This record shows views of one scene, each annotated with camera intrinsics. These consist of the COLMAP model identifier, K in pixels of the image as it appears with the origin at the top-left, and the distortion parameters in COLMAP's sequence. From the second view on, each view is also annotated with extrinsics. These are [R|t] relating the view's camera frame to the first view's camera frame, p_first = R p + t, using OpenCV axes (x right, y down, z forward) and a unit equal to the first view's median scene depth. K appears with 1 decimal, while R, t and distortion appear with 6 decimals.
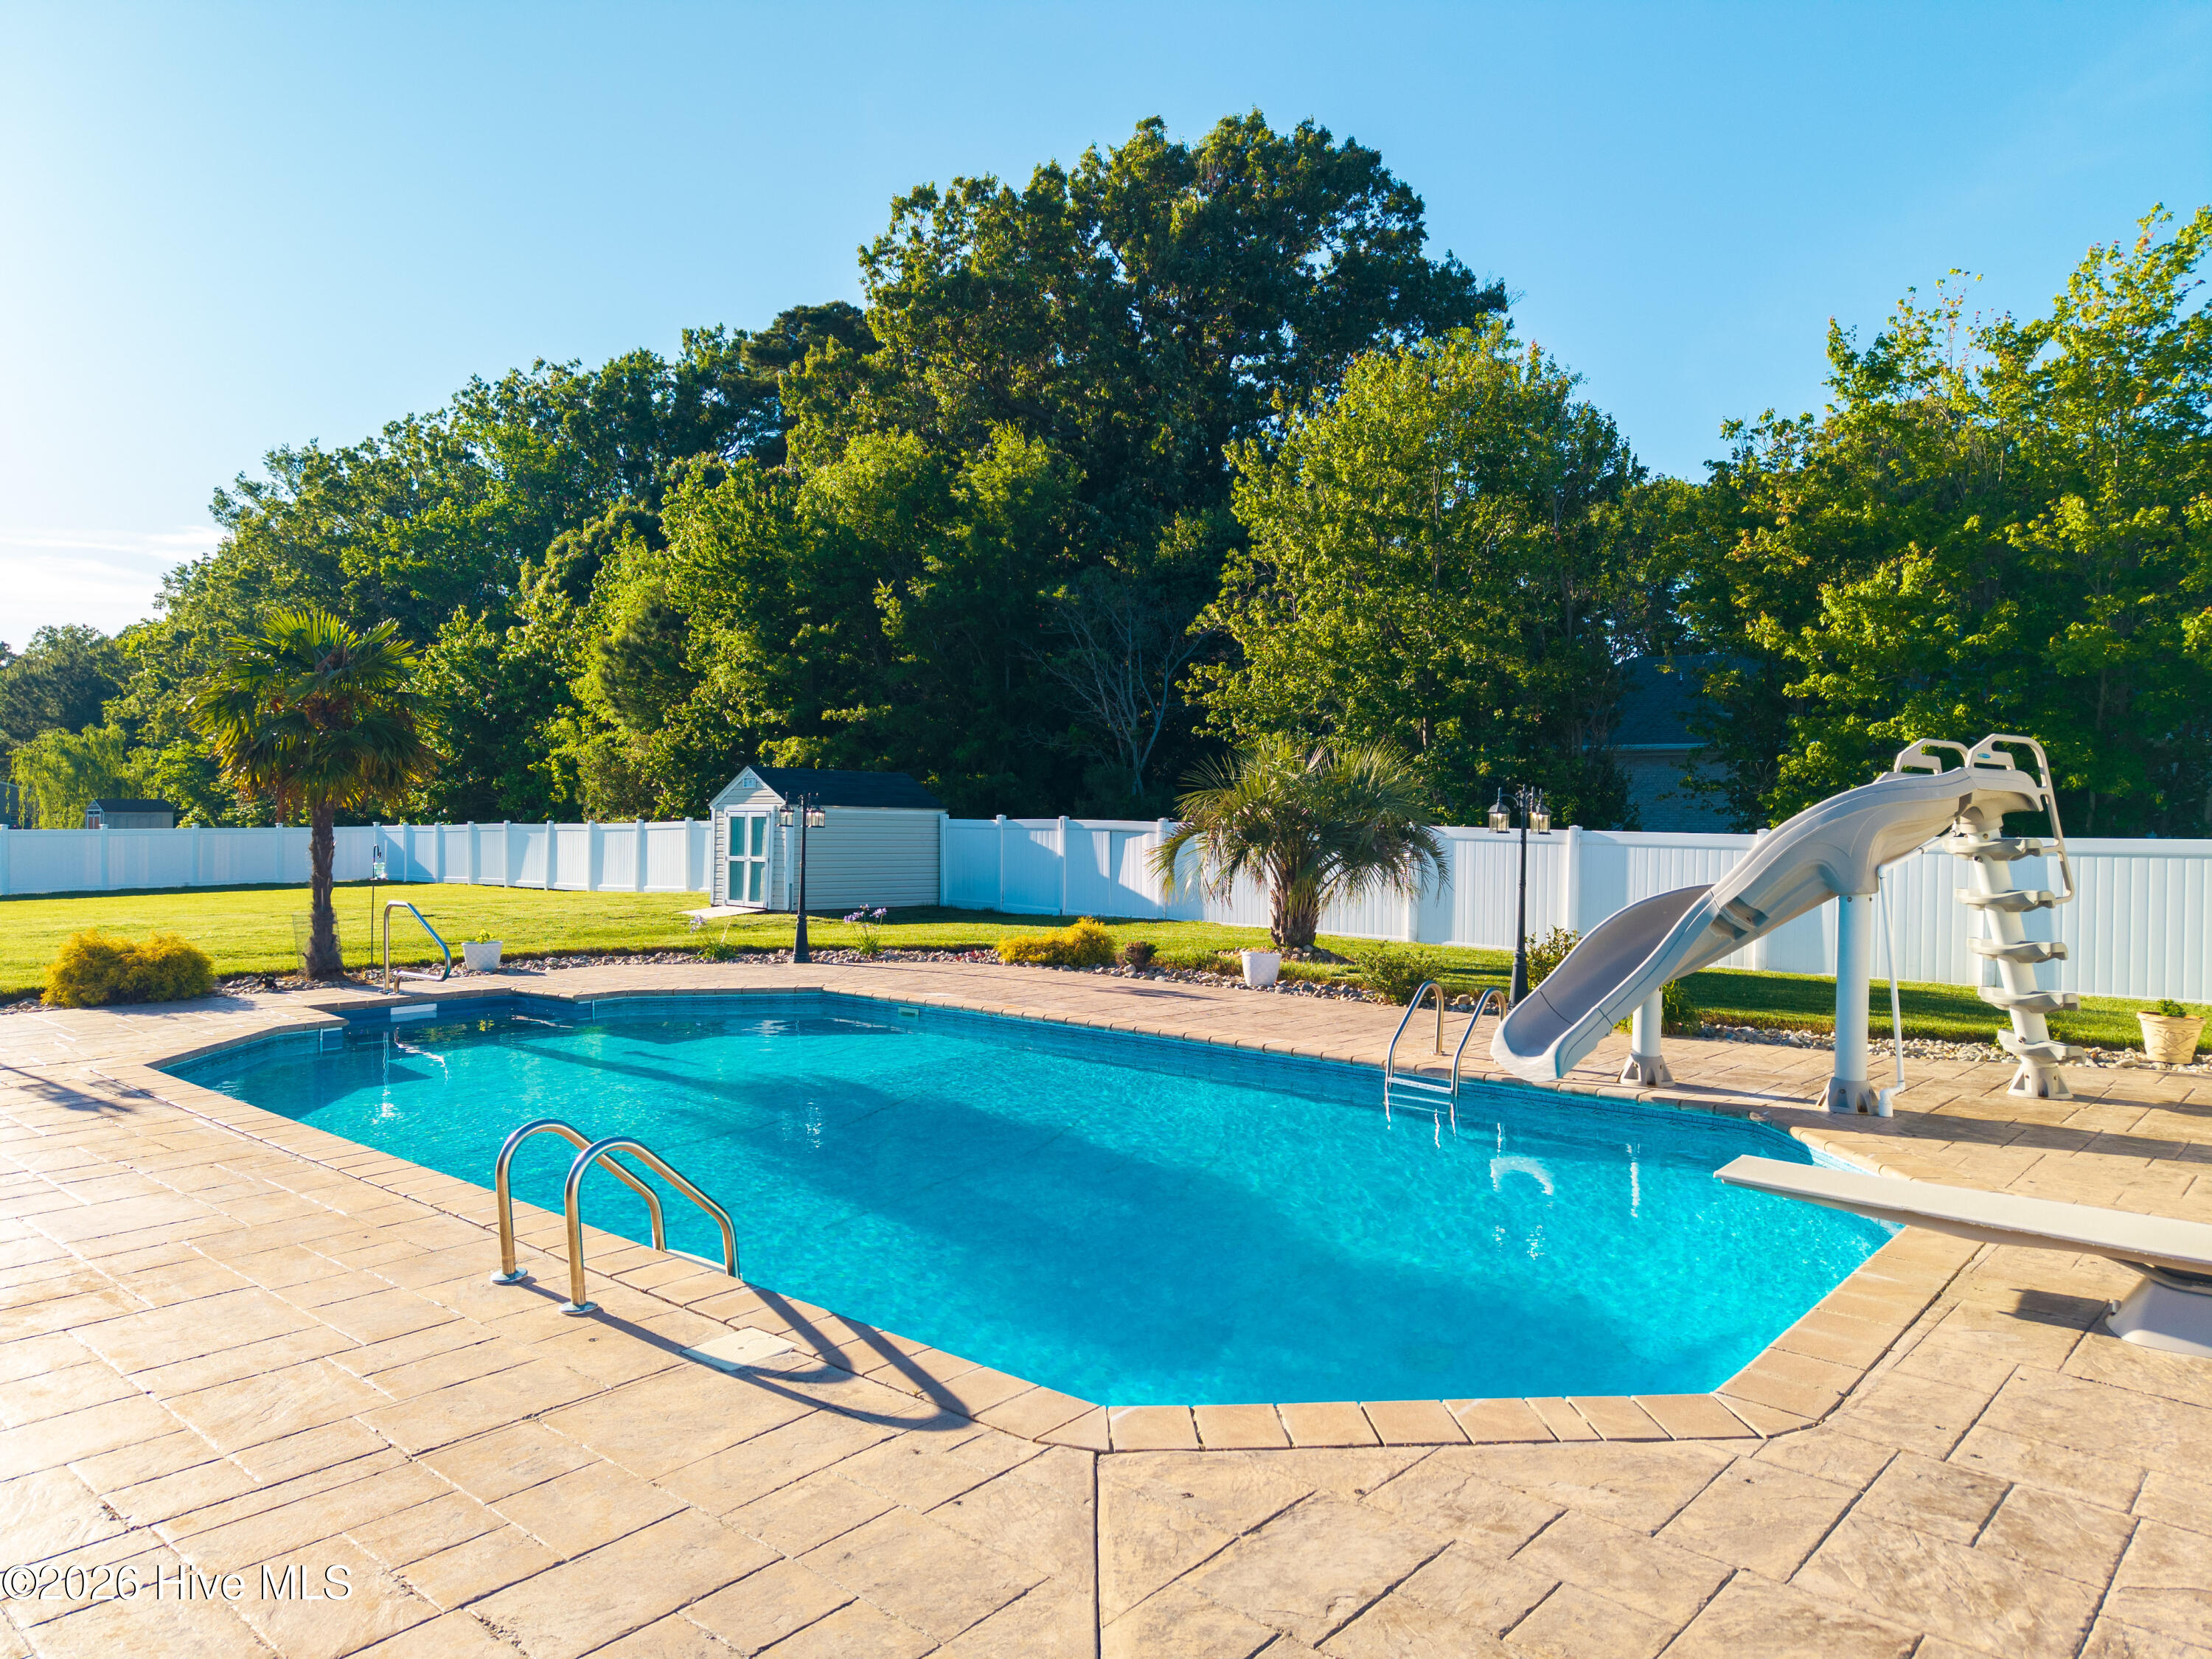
lens RADIAL K [[1481.4, 0, 1117.0], [0, 1481.4, 837.9], [0, 0, 1]] dist [0.020848, -0.014029]
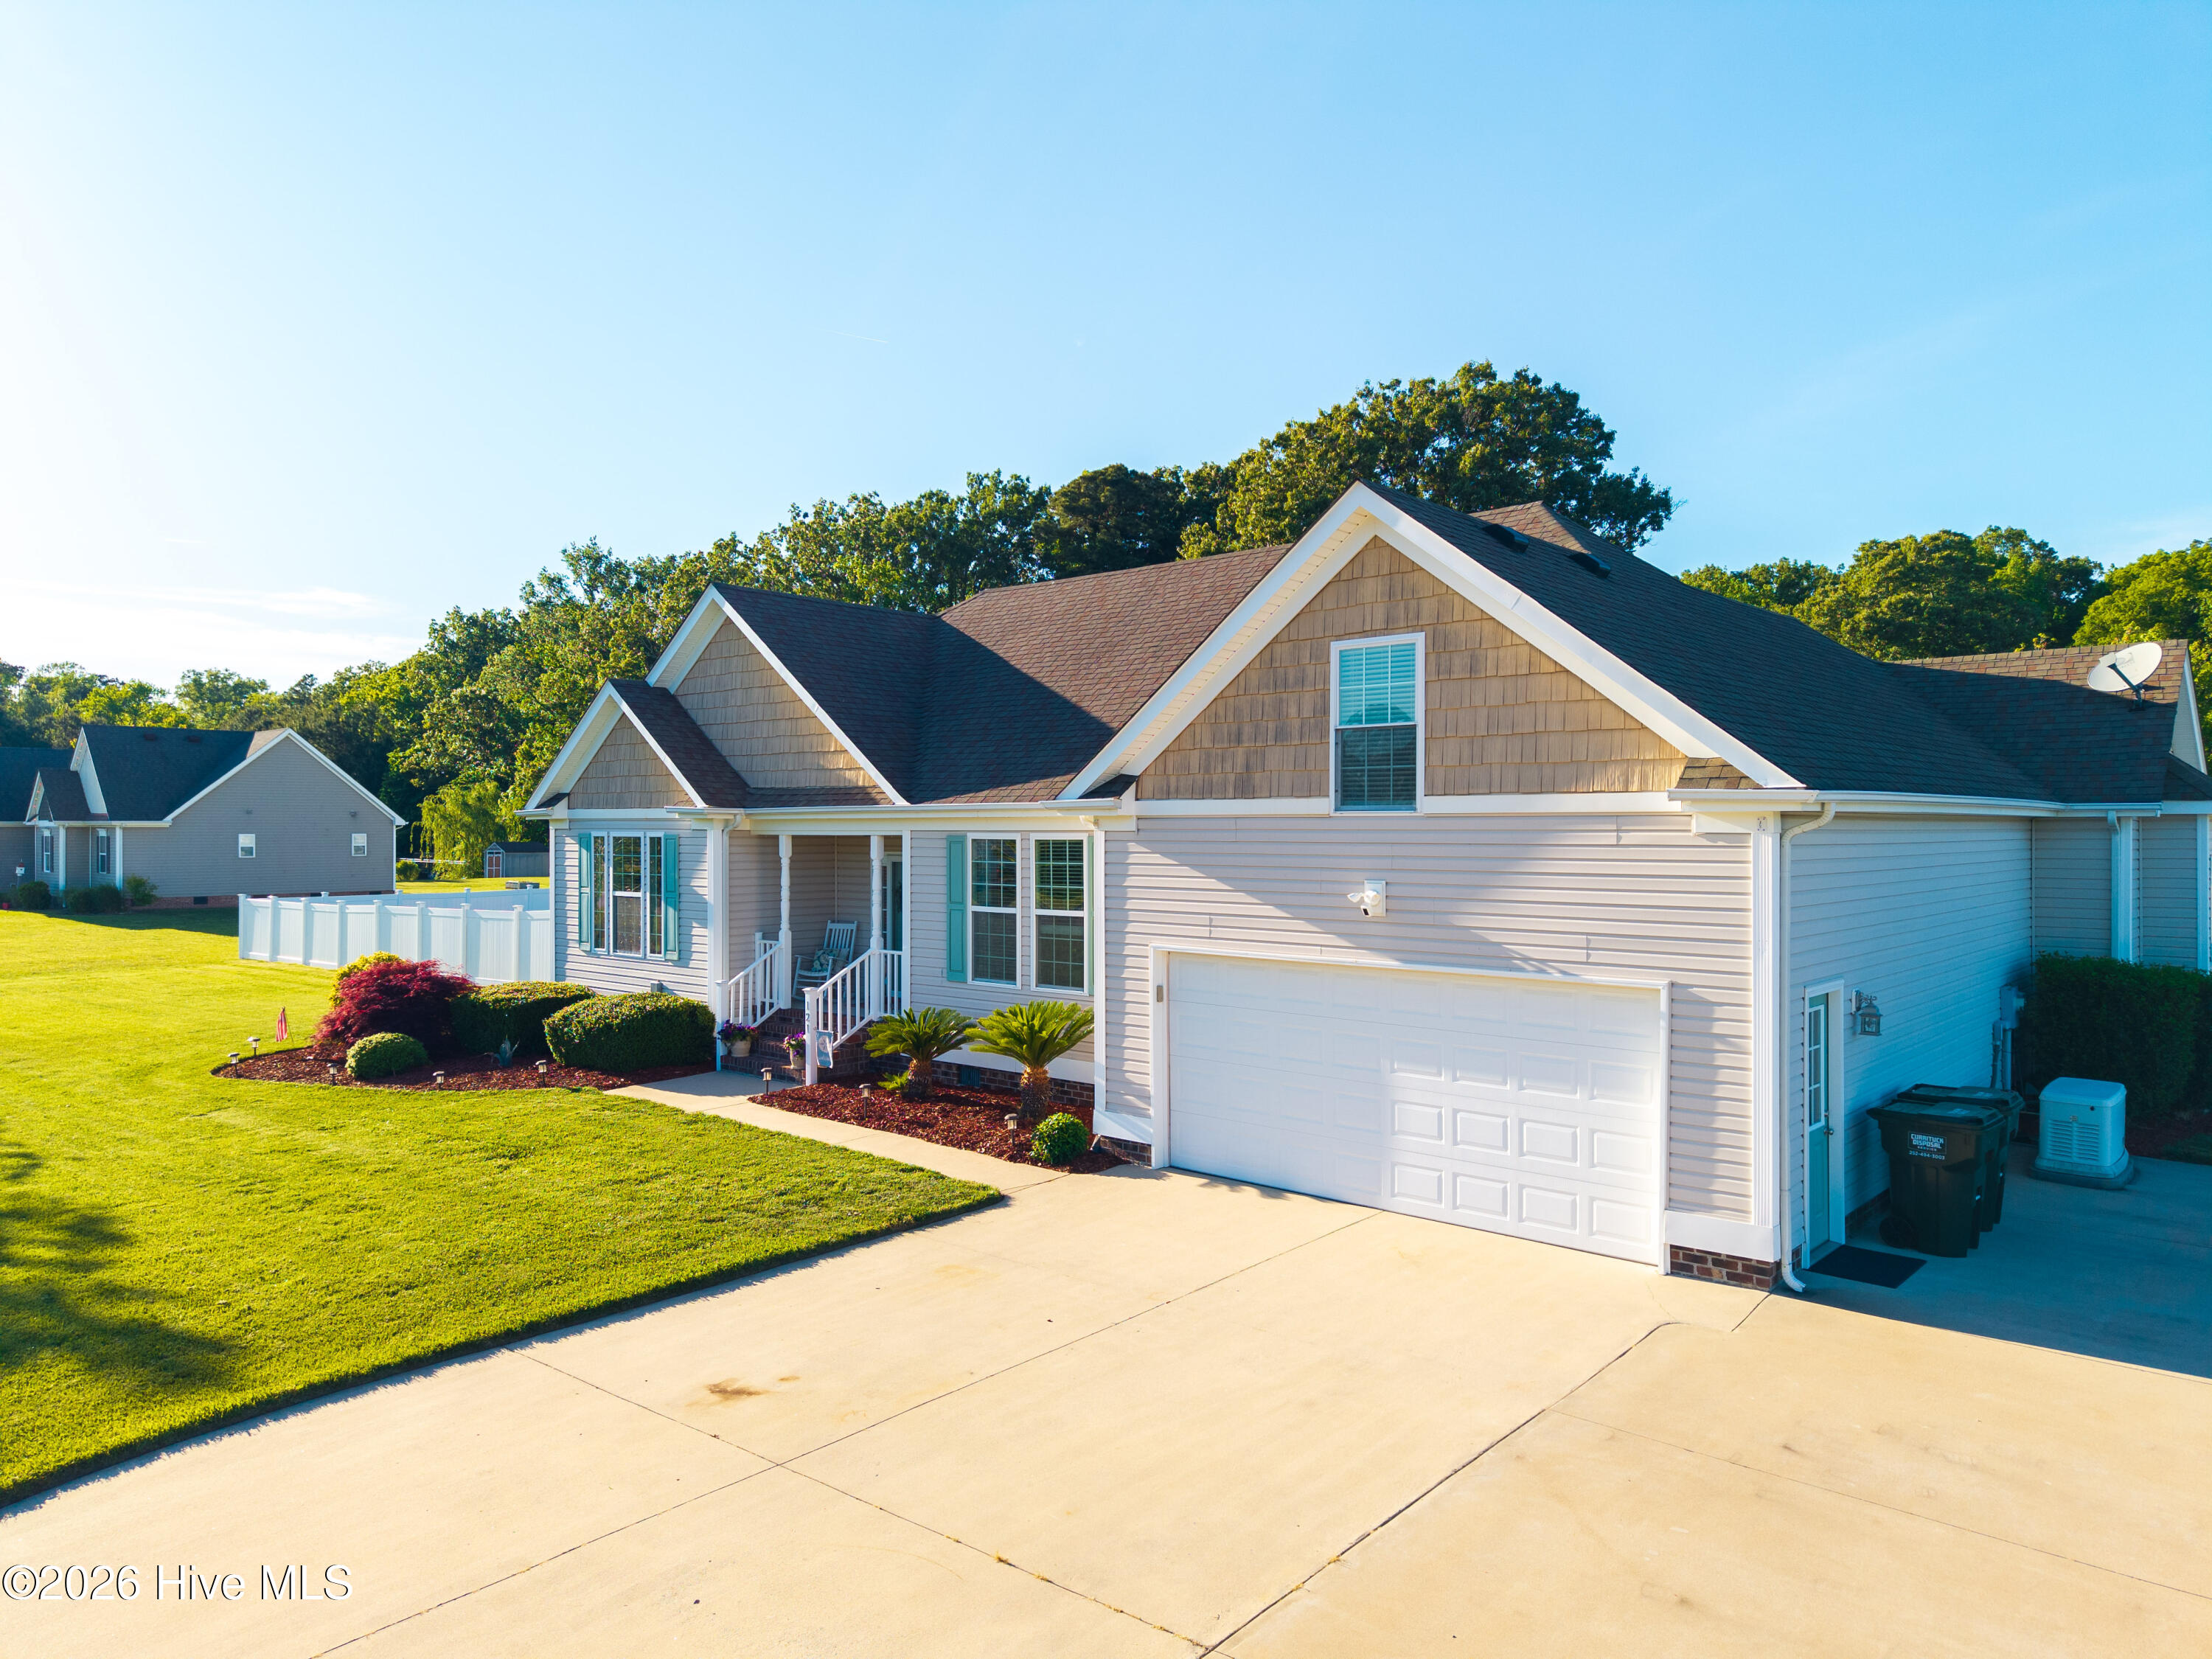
lens RADIAL K [[1477.2, 0, 1112.2], [0, 1477.2, 842.2], [0, 0, 1]] dist [0.049283, -0.085911]
pose [[0.999832, 0.000299, 0.018335, -0.610889], [-0.000088, 0.999934, -0.011513, -0.035332], [-0.018337, 0.011509, 0.999766, -0.841047]]
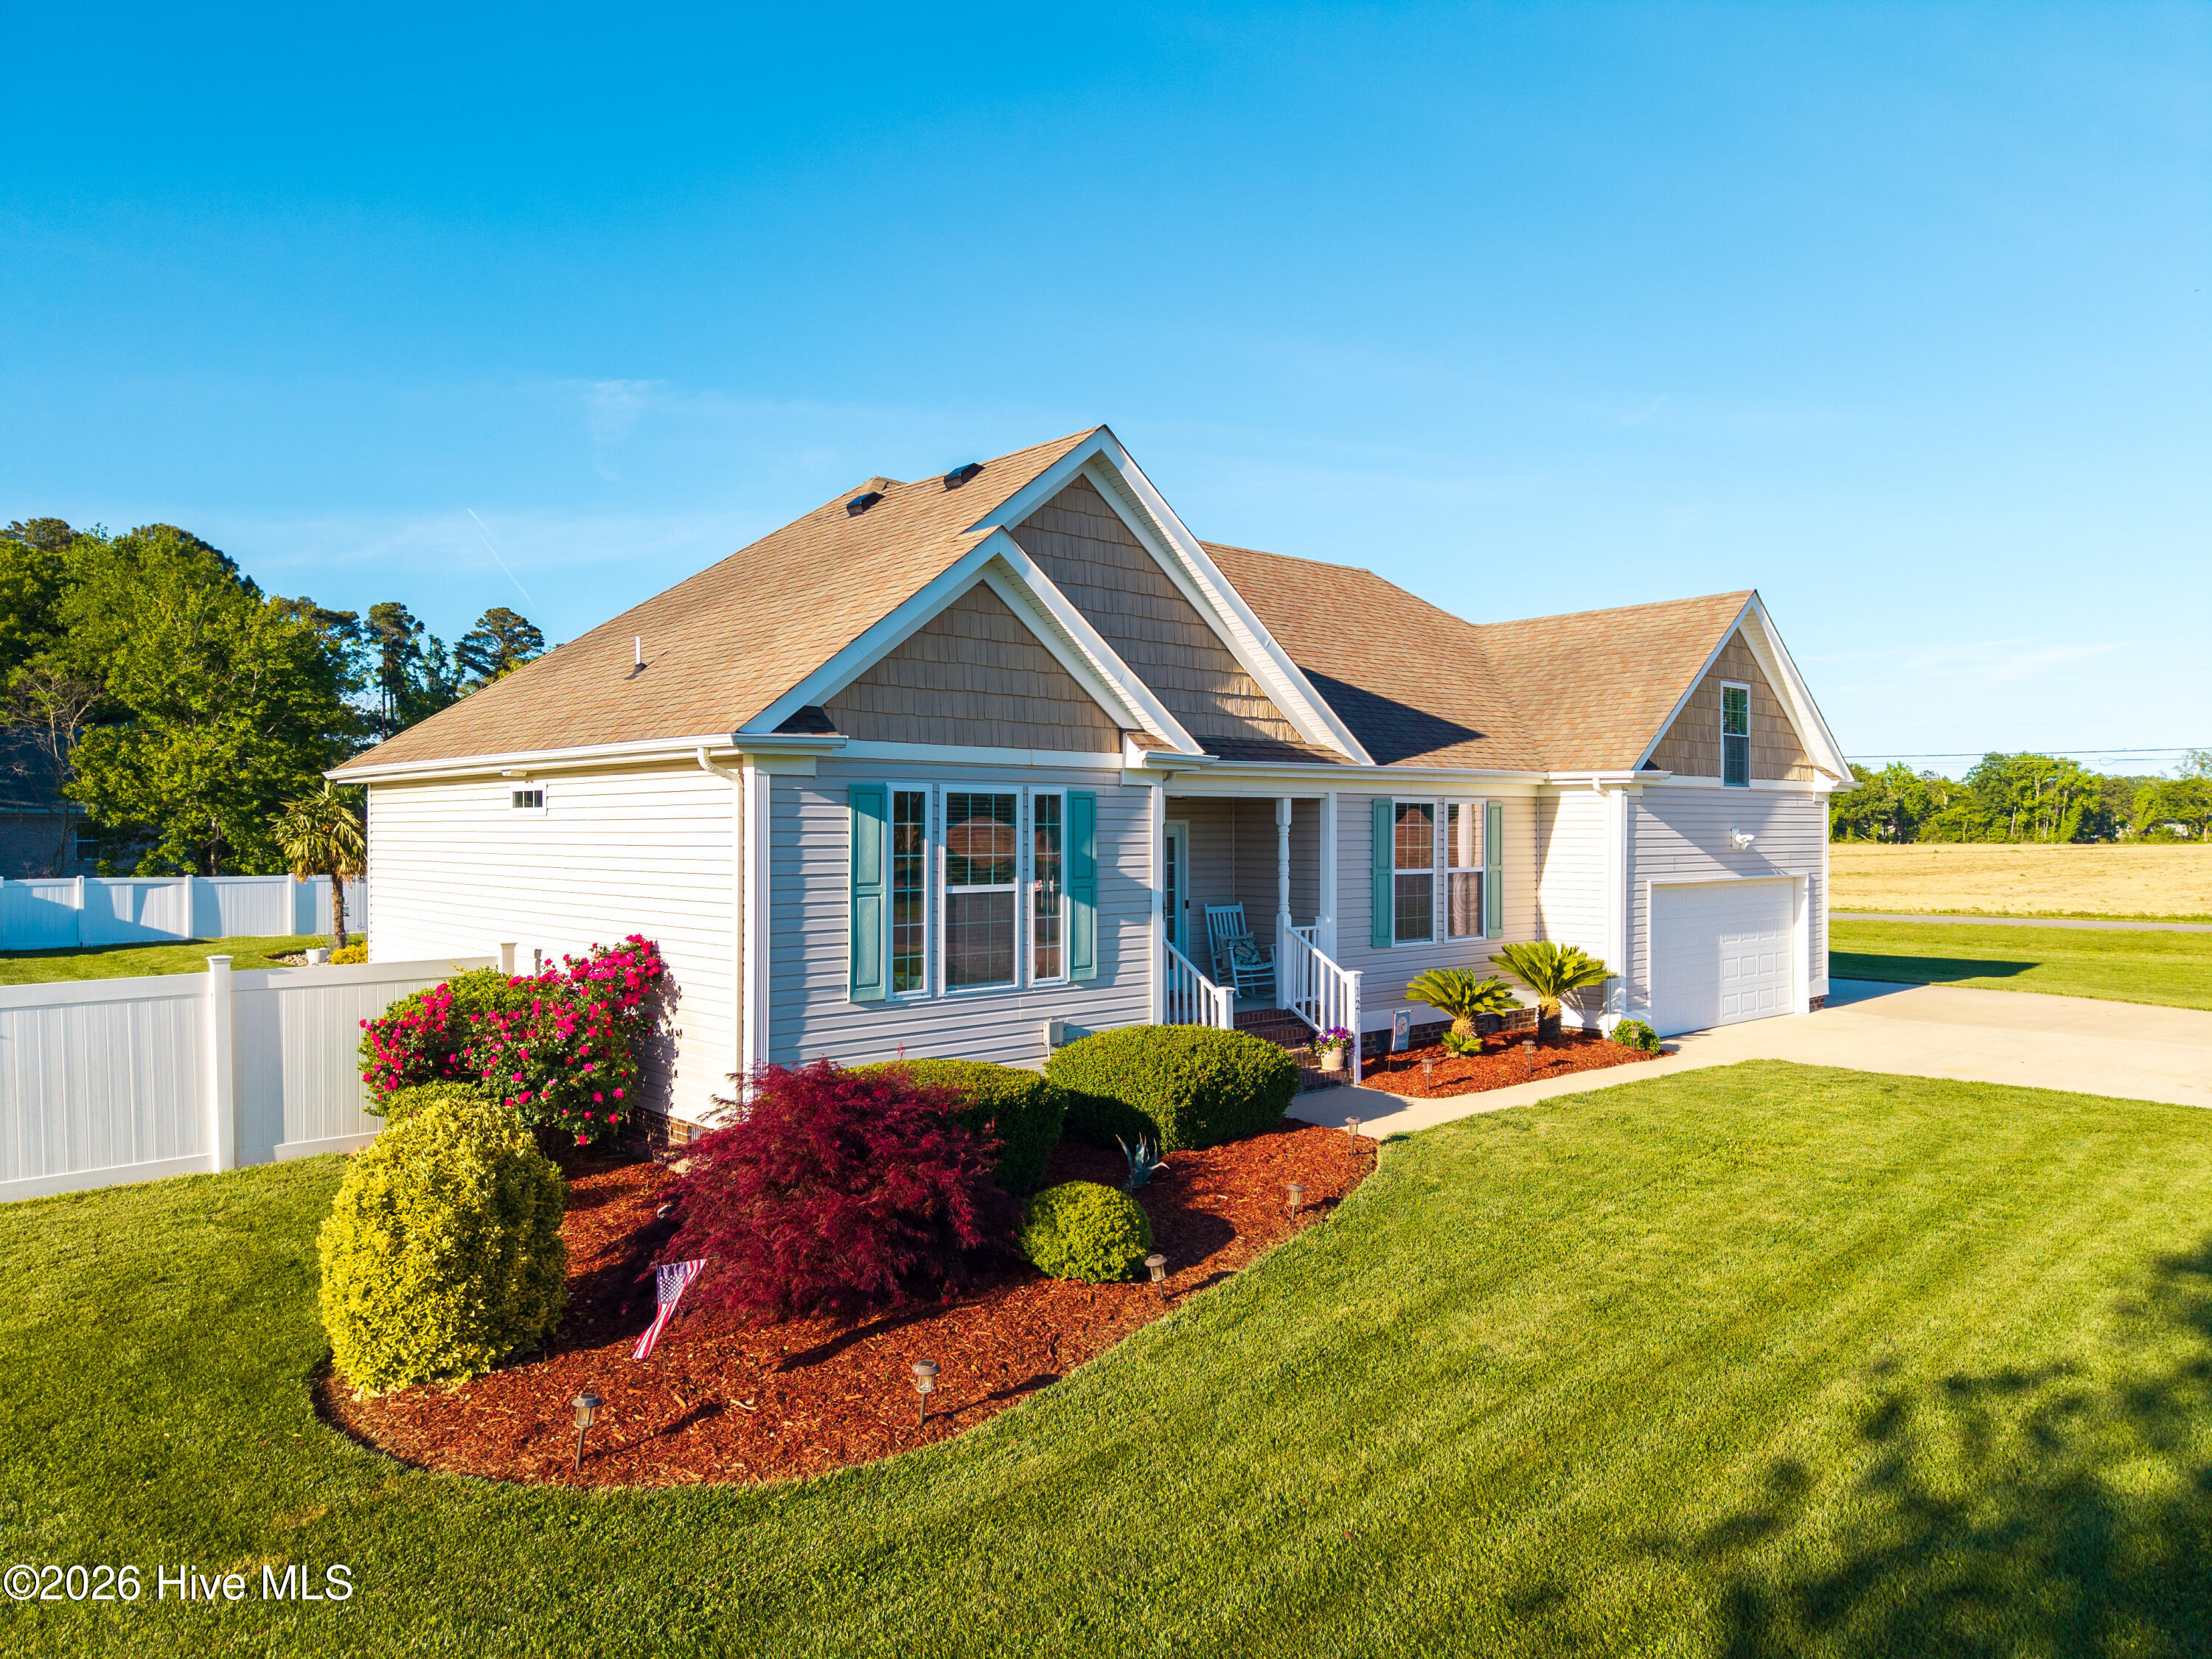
lens RADIAL K [[1470.8, 0, 1075.3], [0, 1470.8, 841.7], [0, 0, 1]] dist [0.027409, -0.060872]
pose [[0.112348, -0.007263, 0.993642, -1.332672], [0.023948, 0.999703, 0.004599, -0.033383], [-0.993380, 0.023279, 0.112488, -0.114230]]
